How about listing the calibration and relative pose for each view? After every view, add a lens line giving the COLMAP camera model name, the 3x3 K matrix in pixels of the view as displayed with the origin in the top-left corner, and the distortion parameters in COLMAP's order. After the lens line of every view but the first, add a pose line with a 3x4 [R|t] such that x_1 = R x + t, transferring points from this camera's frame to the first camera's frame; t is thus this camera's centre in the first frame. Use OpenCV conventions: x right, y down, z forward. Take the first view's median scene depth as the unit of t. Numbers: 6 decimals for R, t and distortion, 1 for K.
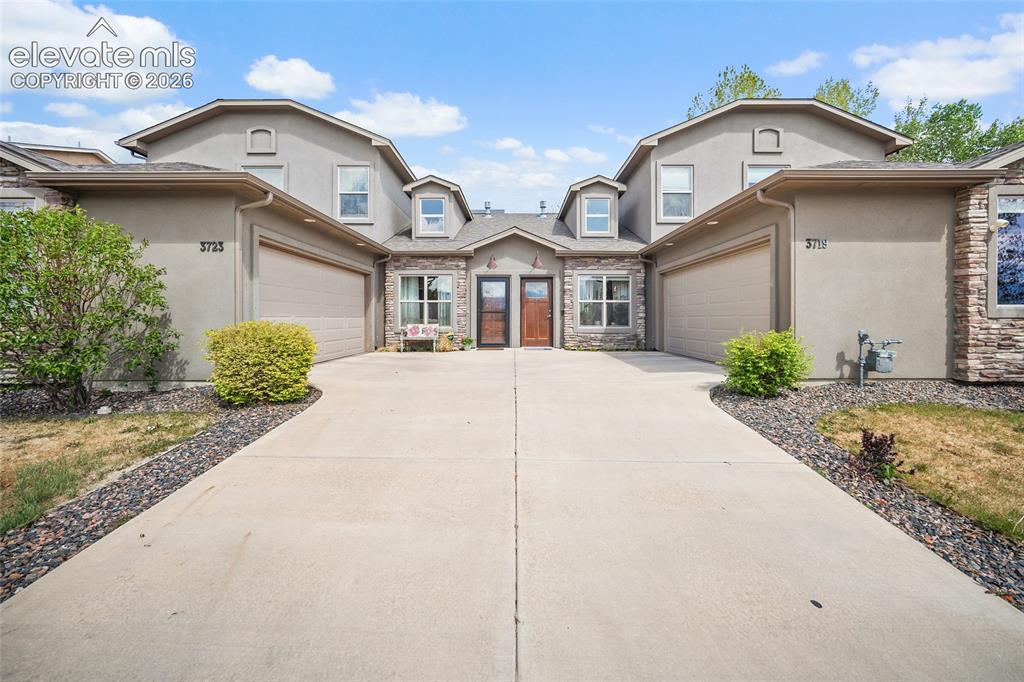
lens RADIAL K [[407.4, 0, 513.2], [0, 407.4, 319.0], [0, 0, 1]] dist [-0.001345, 0.000316]
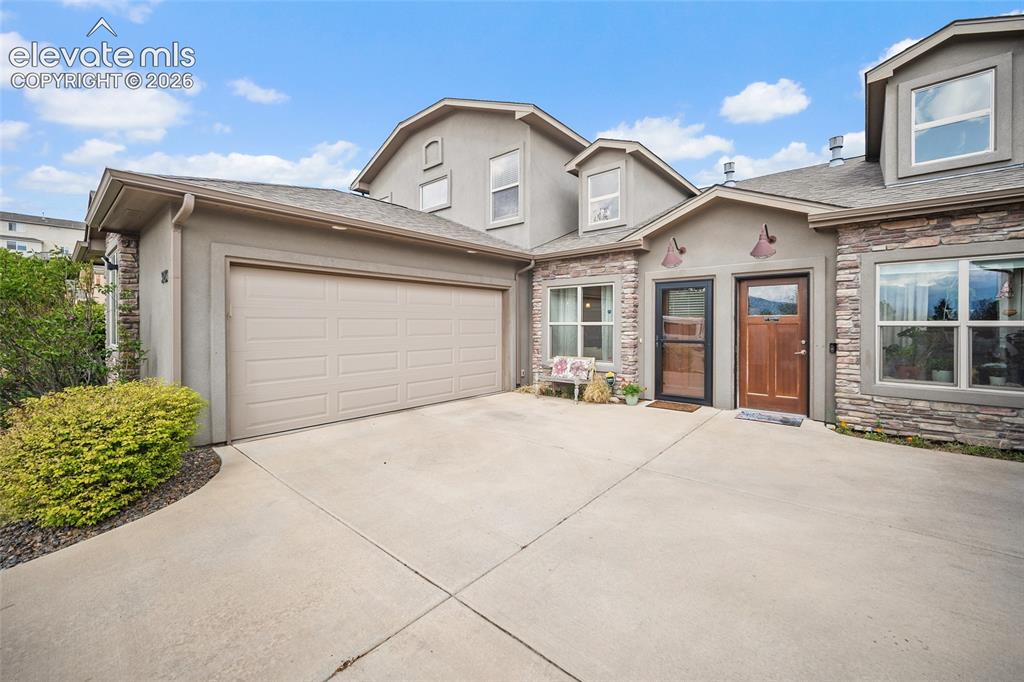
lens RADIAL K [[407.4, 0, 518.8], [0, 407.4, 327.2], [0, 0, 1]] dist [-0.001345, 0.000316]
pose [[0.766095, 0.004022, -0.642714, 0.145951], [0.000495, 0.999976, 0.006848, -0.042239], [0.642727, -0.005565, 0.766075, 0.413613]]
